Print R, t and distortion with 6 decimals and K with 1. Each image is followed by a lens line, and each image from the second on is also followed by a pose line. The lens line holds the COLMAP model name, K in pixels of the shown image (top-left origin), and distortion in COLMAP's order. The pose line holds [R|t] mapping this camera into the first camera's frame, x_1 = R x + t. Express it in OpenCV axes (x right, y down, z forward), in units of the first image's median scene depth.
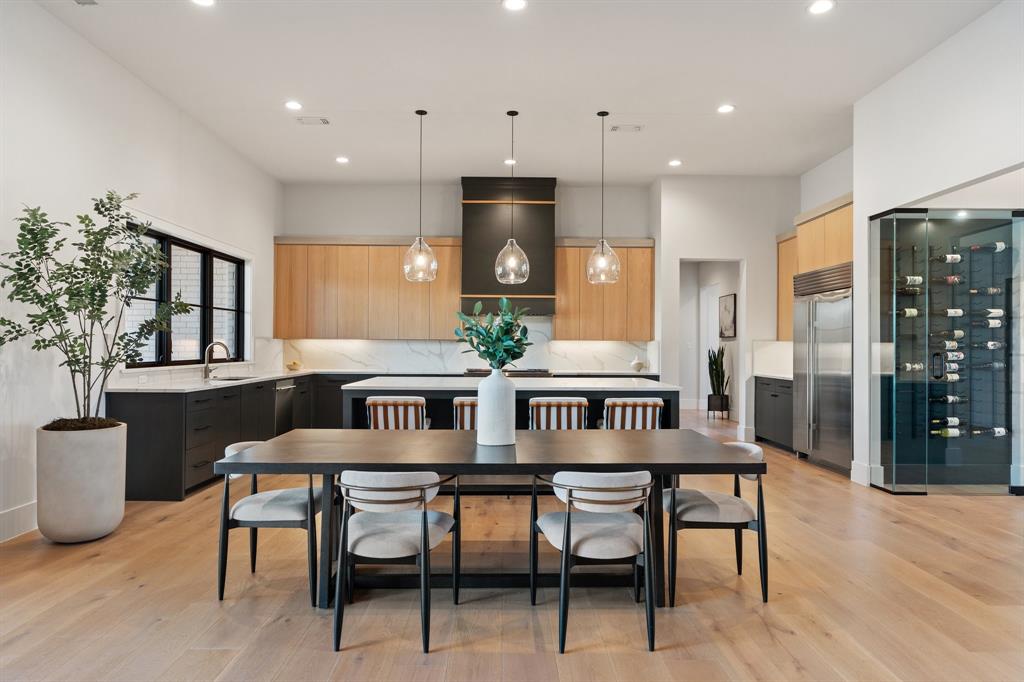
lens RADIAL K [[635.4, 0, 510.2], [0, 635.4, 343.4], [0, 0, 1]] dist [-0.008633, 0.000486]
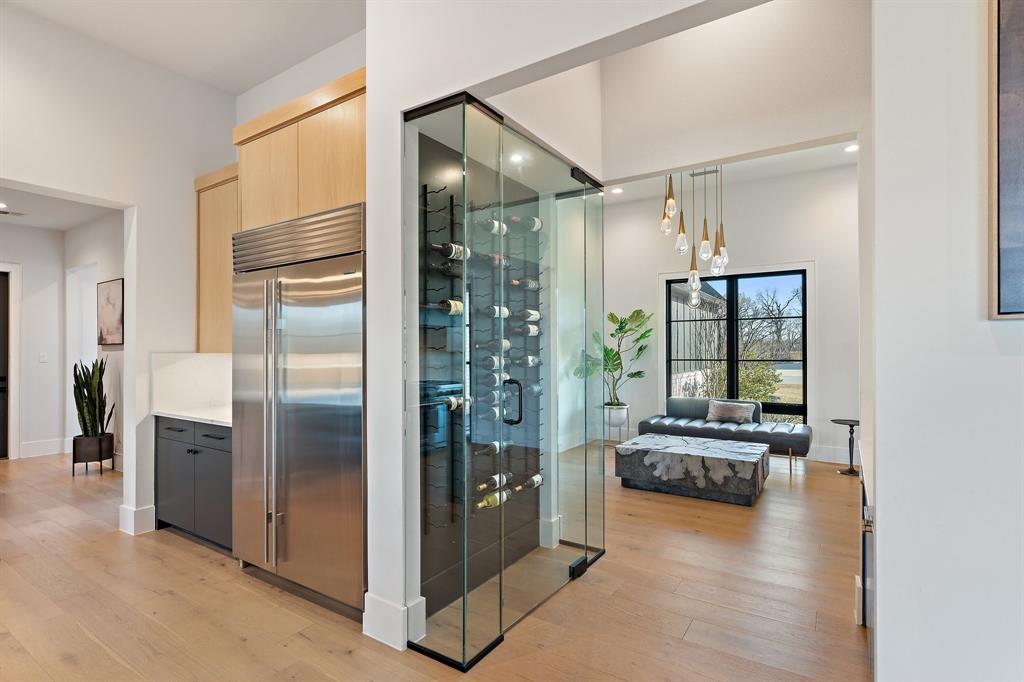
lens RADIAL K [[522.0, 0, 519.2], [0, 522.0, 346.7], [0, 0, 1]] dist [-0.004340, -0.000442]
pose [[0.569374, -0.000028, 0.822078, 0.218774], [0.001471, 0.999998, -0.000985, -0.009992], [-0.822077, 0.001770, 0.569374, 0.543179]]
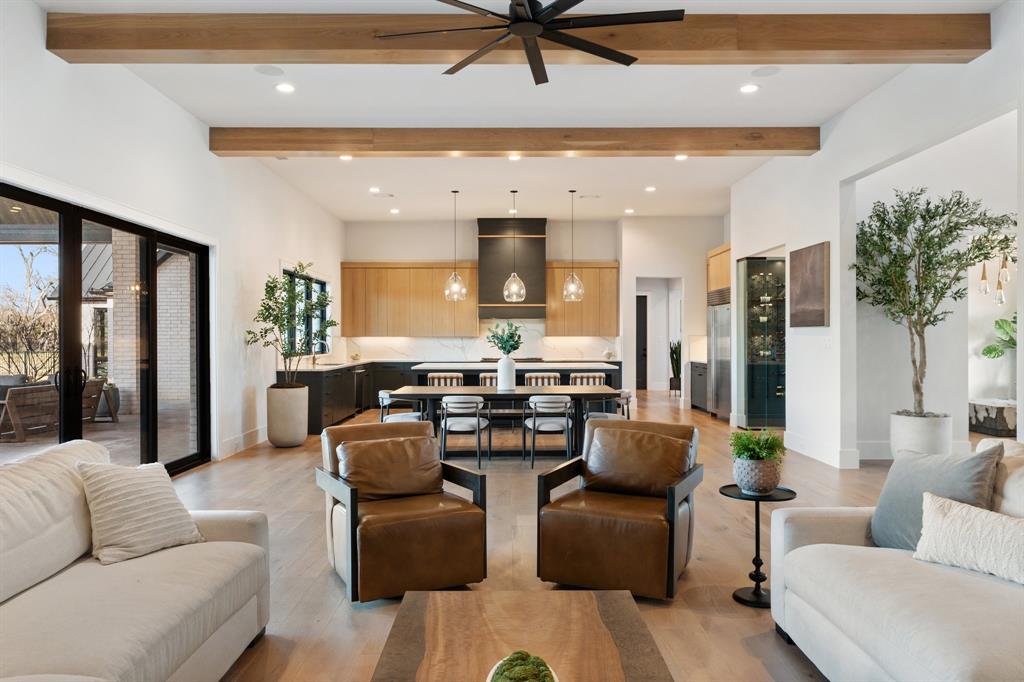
lens RADIAL K [[700.7, 0, 514.2], [0, 700.7, 340.2], [0, 0, 1]] dist [-0.004626, -0.001321]
pose [[0.999974, -0.006921, -0.002031, 0.004528], [0.006939, 0.999936, 0.008912, -0.013421], [0.001970, -0.008926, 0.999958, -0.619359]]
